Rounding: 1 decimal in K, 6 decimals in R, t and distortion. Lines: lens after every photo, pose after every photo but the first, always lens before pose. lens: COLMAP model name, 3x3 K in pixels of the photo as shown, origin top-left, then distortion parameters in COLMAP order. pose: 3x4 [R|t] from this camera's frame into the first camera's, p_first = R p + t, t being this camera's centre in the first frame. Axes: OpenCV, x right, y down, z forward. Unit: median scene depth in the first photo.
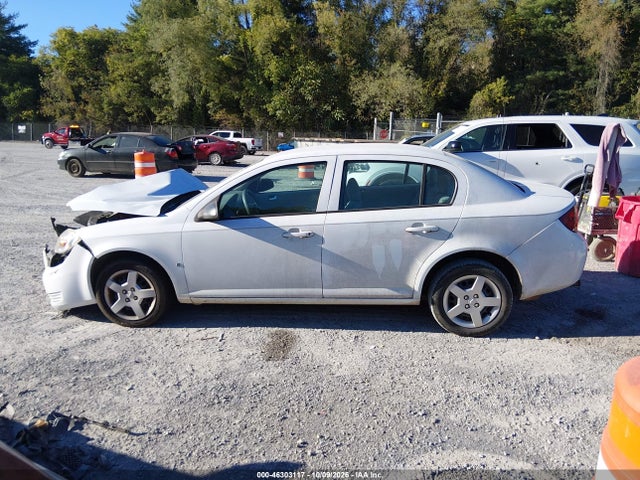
lens RADIAL K [[477.8, 0, 323.2], [0, 477.8, 236.5], [0, 0, 1]] dist [0.028430, -0.024766]
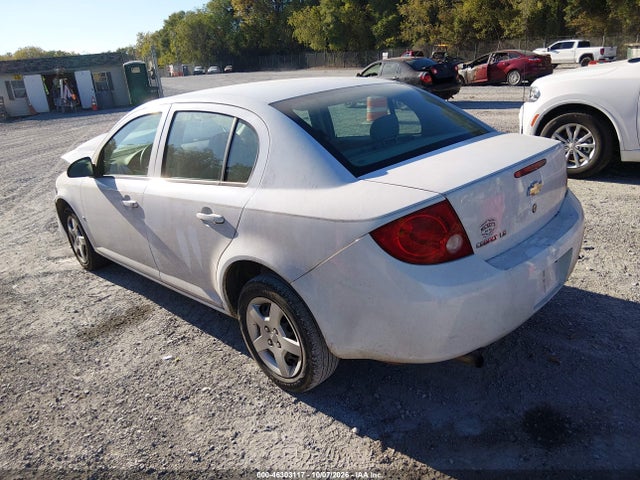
lens RADIAL K [[477.8, 0, 321.6], [0, 477.8, 241.0], [0, 0, 1]] dist [0.028430, -0.024766]
pose [[0.780627, 0.158624, -0.604532, 0.080286], [-0.055552, 0.981038, 0.185682, -0.012637], [0.622523, -0.111365, 0.774637, 0.060924]]
